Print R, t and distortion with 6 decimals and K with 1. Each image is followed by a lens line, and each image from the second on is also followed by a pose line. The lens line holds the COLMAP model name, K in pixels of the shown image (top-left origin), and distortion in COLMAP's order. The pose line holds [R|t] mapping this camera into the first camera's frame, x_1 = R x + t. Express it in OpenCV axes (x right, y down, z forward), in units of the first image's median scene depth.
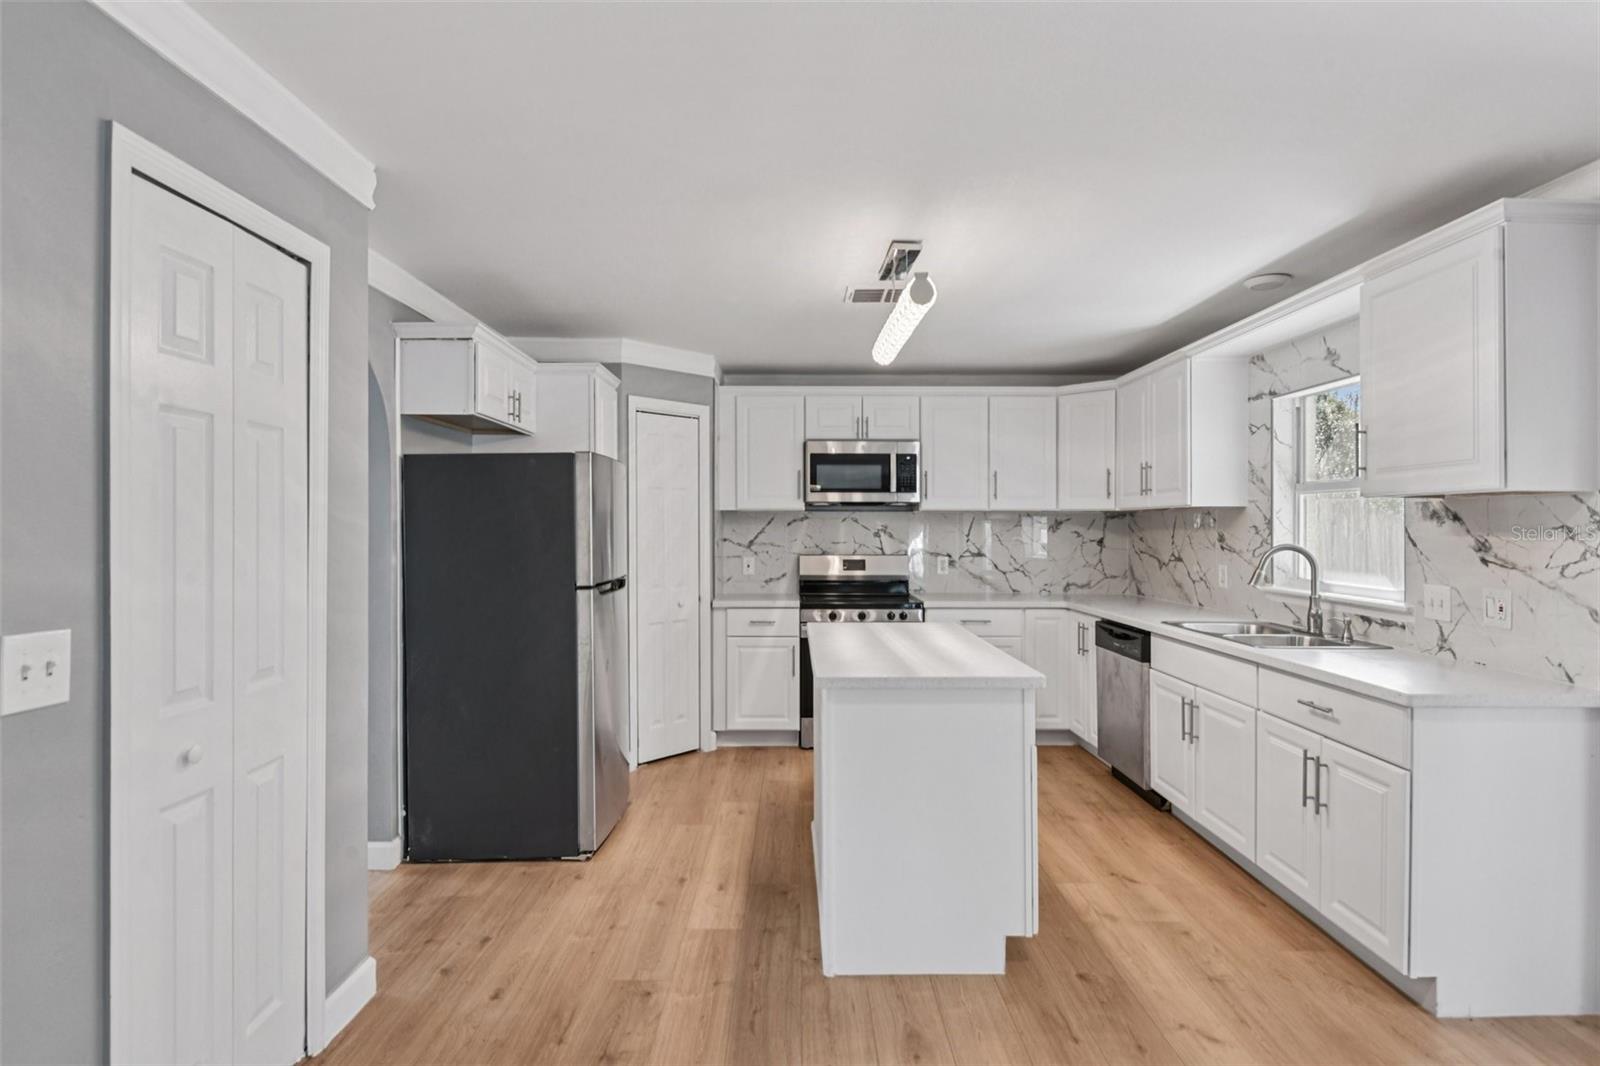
lens RADIAL K [[808.6, 0, 800.0], [0, 808.6, 533.0], [0, 0, 1]] dist [0.000787, -0.000438]
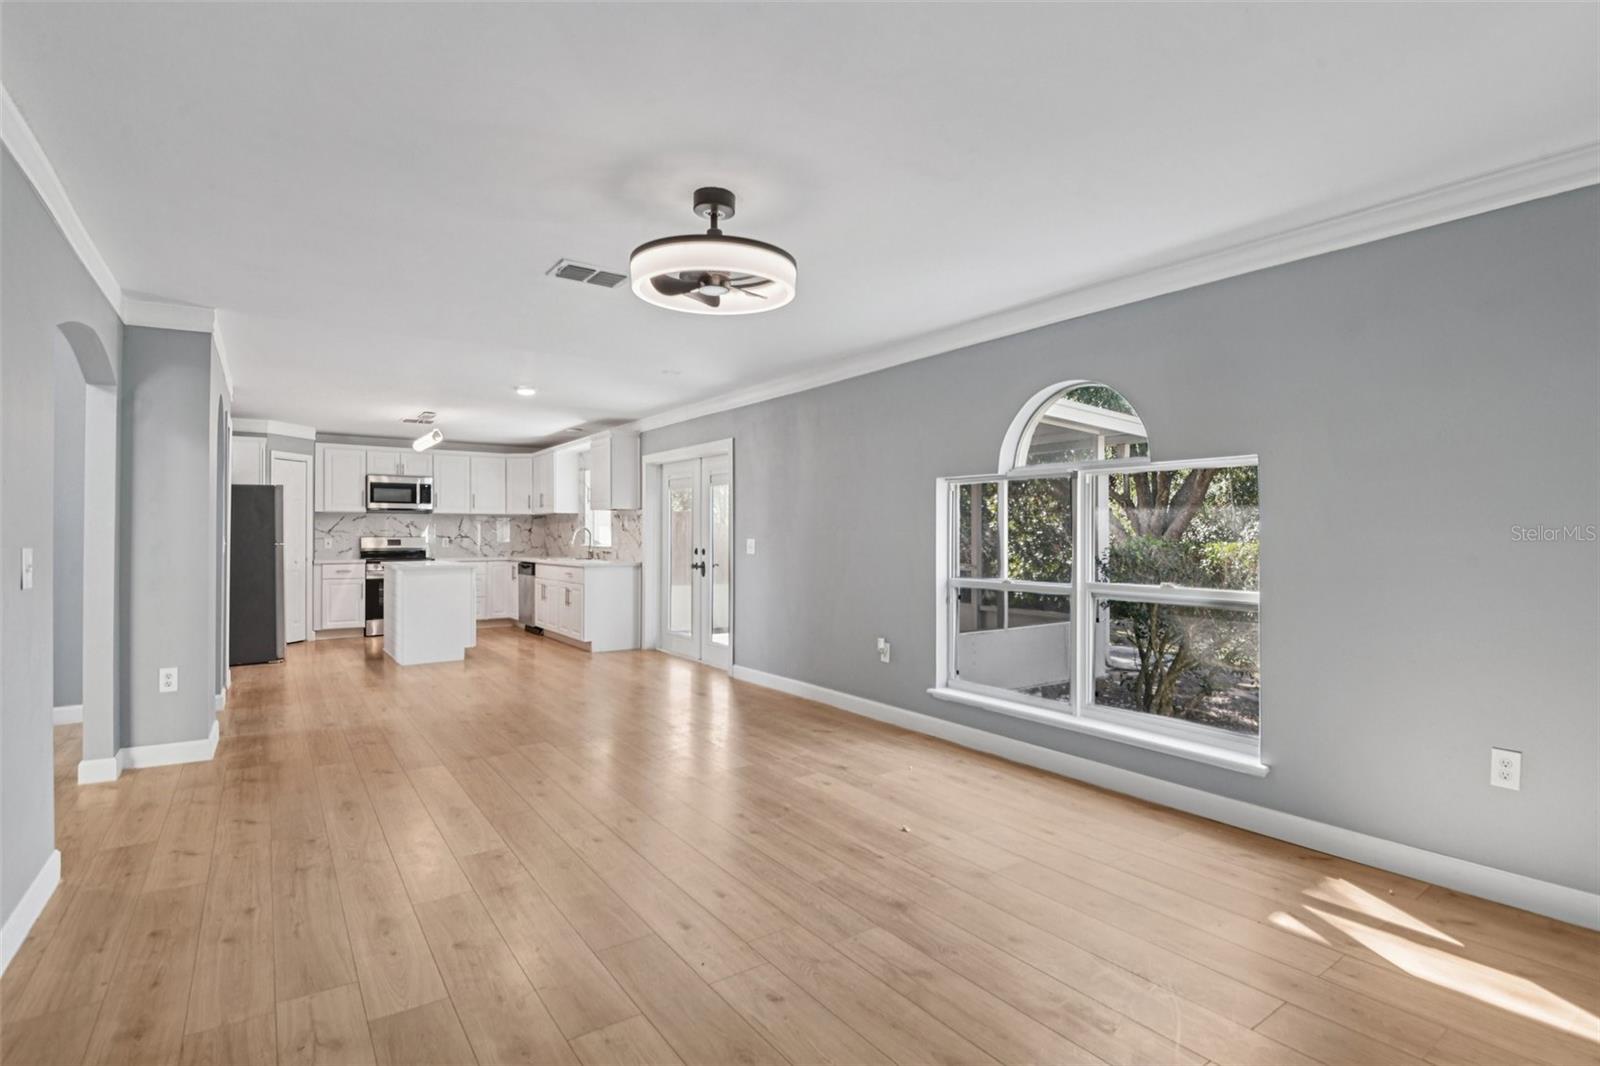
lens RADIAL K [[757.1, 0, 797.3], [0, 757.1, 526.3], [0, 0, 1]] dist [-0.038684, 0.000773]
pose [[0.817633, 0.004181, 0.575724, -0.195860], [0.006420, 0.999845, -0.016380, 0.043329], [-0.575703, 0.017089, 0.817480, -1.104553]]
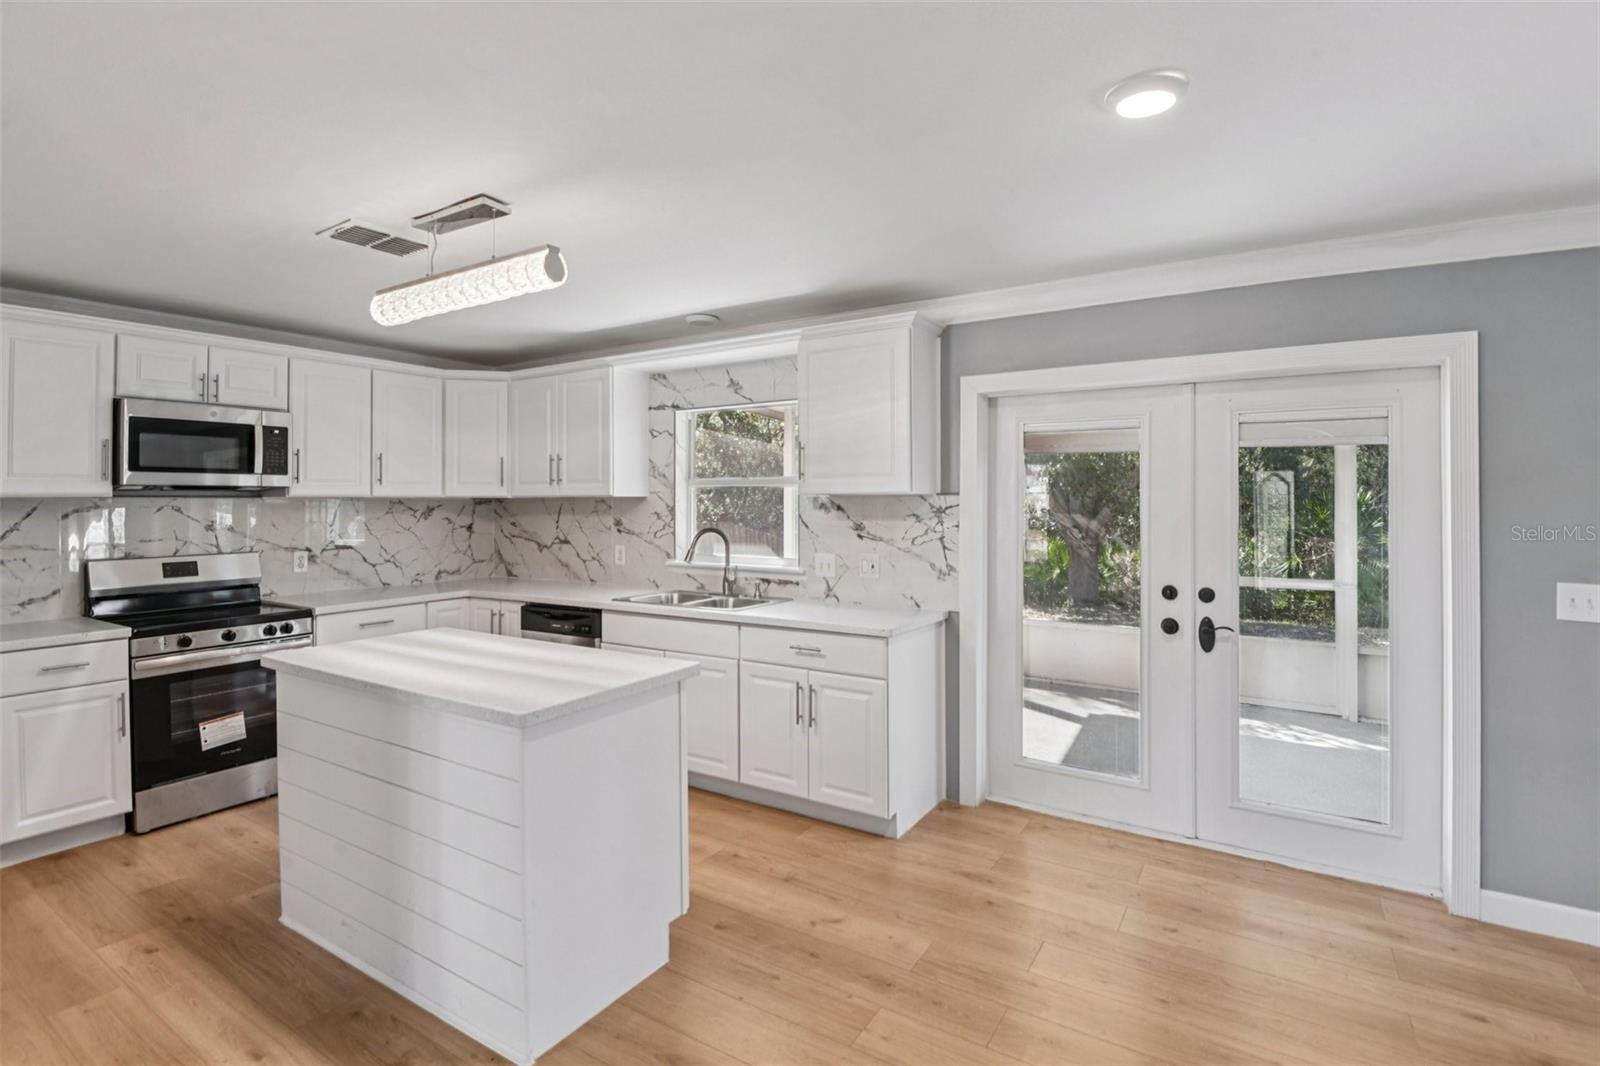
lens RADIAL K [[757.5, 0, 783.7], [0, 757.5, 498.2], [0, 0, 1]] dist [0.030243, -0.042309]
pose [[0.554686, -0.000600, 0.832060, -0.244161], [0.012821, 0.999887, -0.007826, -0.016132], [-0.831961, 0.015009, 0.554631, 0.174315]]
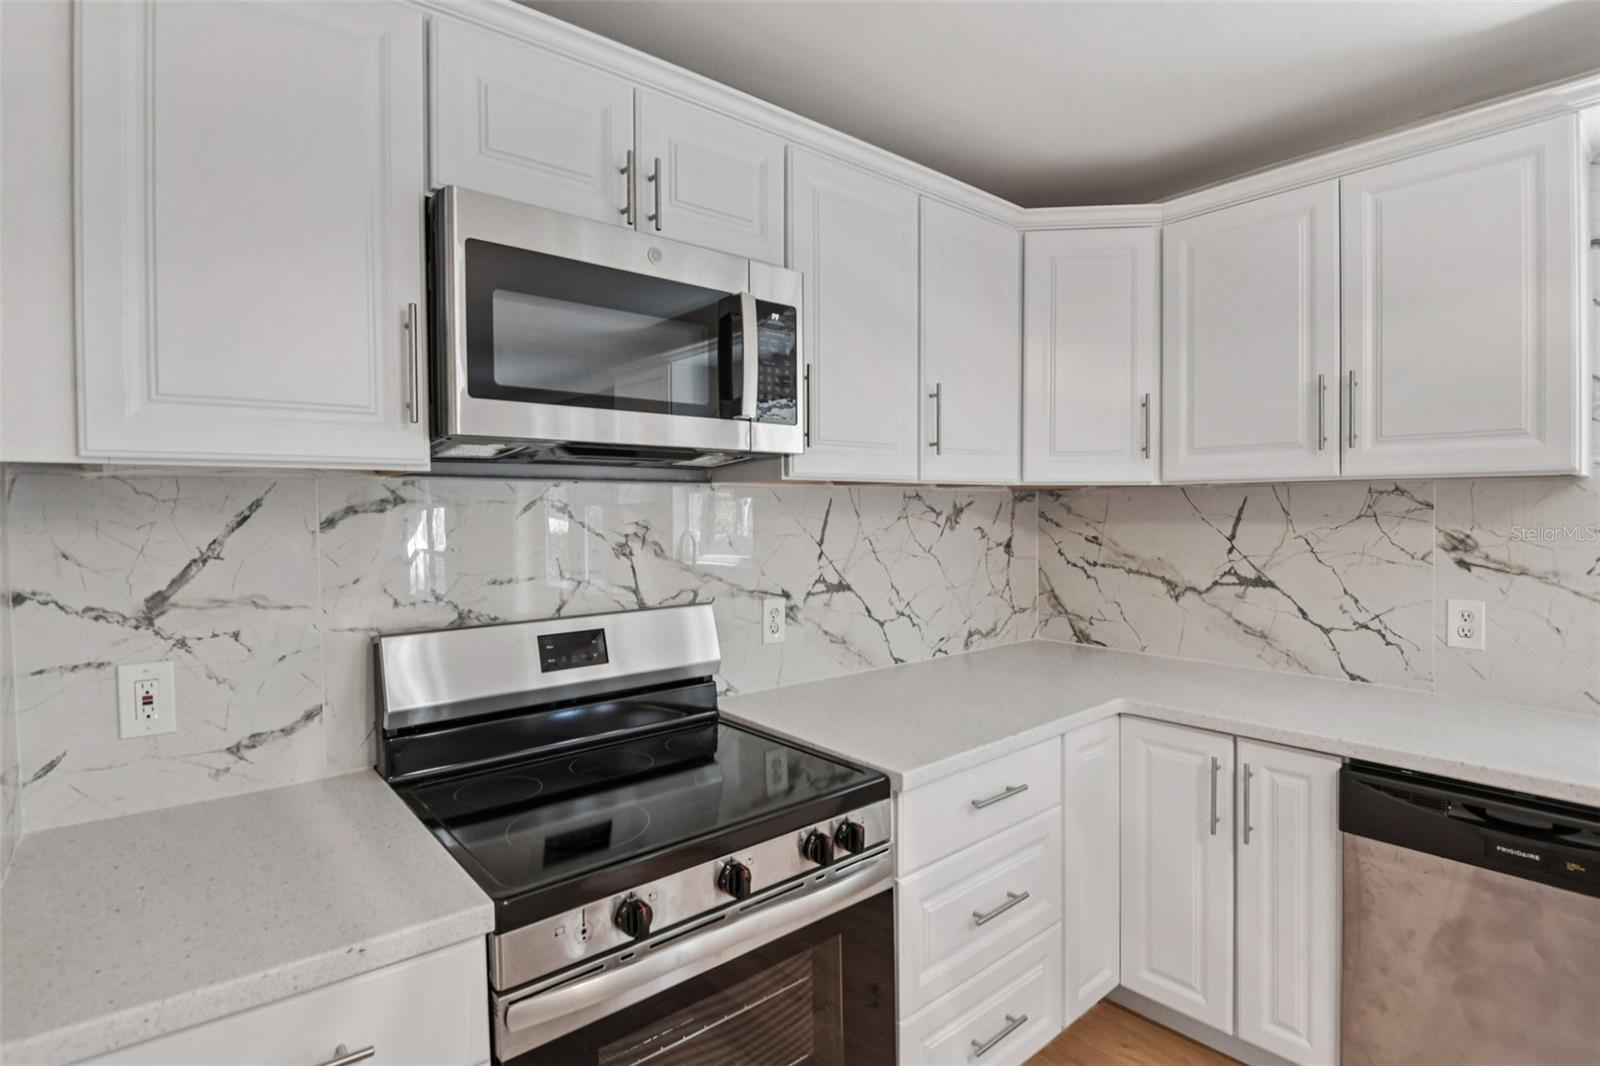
lens RADIAL K [[775.0, 0, 800.0], [0, 775.0, 533.0], [0, 0, 1]] dist [-0.040241, -0.014605]
pose [[0.769244, -0.025985, 0.638426, -0.064795], [0.011640, 0.999577, 0.026658, -0.015208], [-0.638849, -0.013075, 0.769221, 0.845339]]
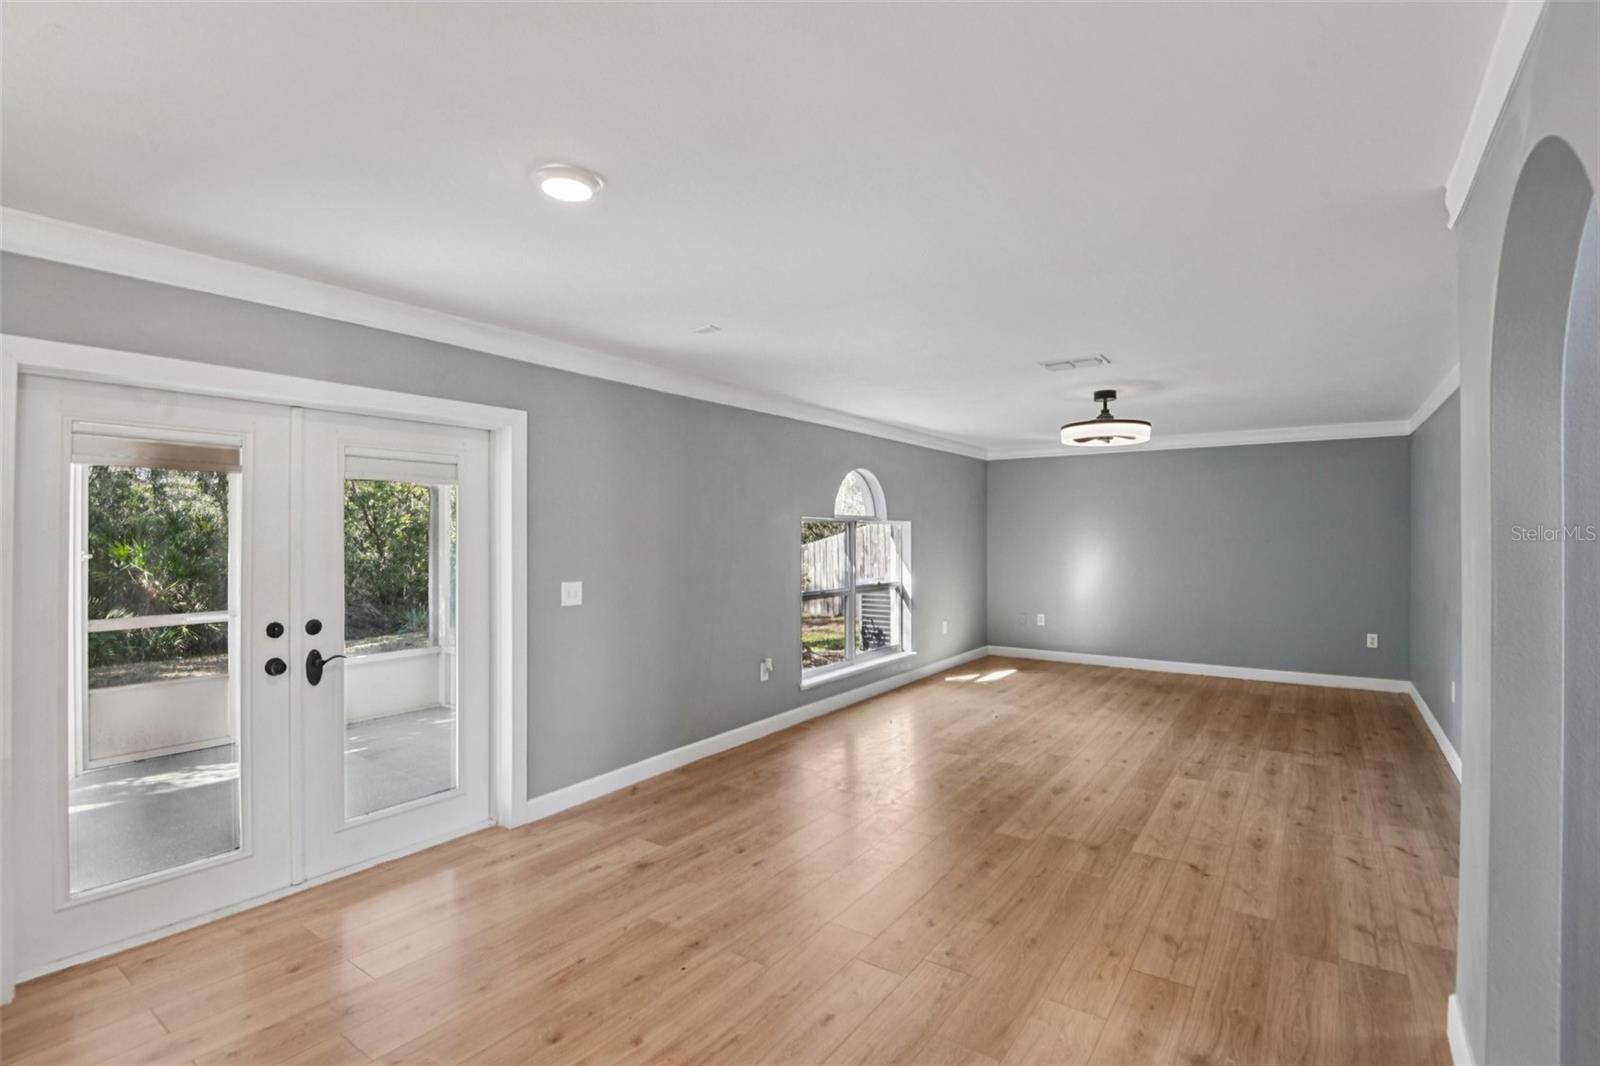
lens RADIAL K [[757.1, 0, 797.3], [0, 757.1, 526.3], [0, 0, 1]] dist [-0.038684, 0.000773]
pose [[-0.817709, 0.001873, 0.575629, -0.187008], [0.004761, 0.999983, 0.003509, -0.018128], [-0.575612, 0.005611, -0.817704, 0.520694]]
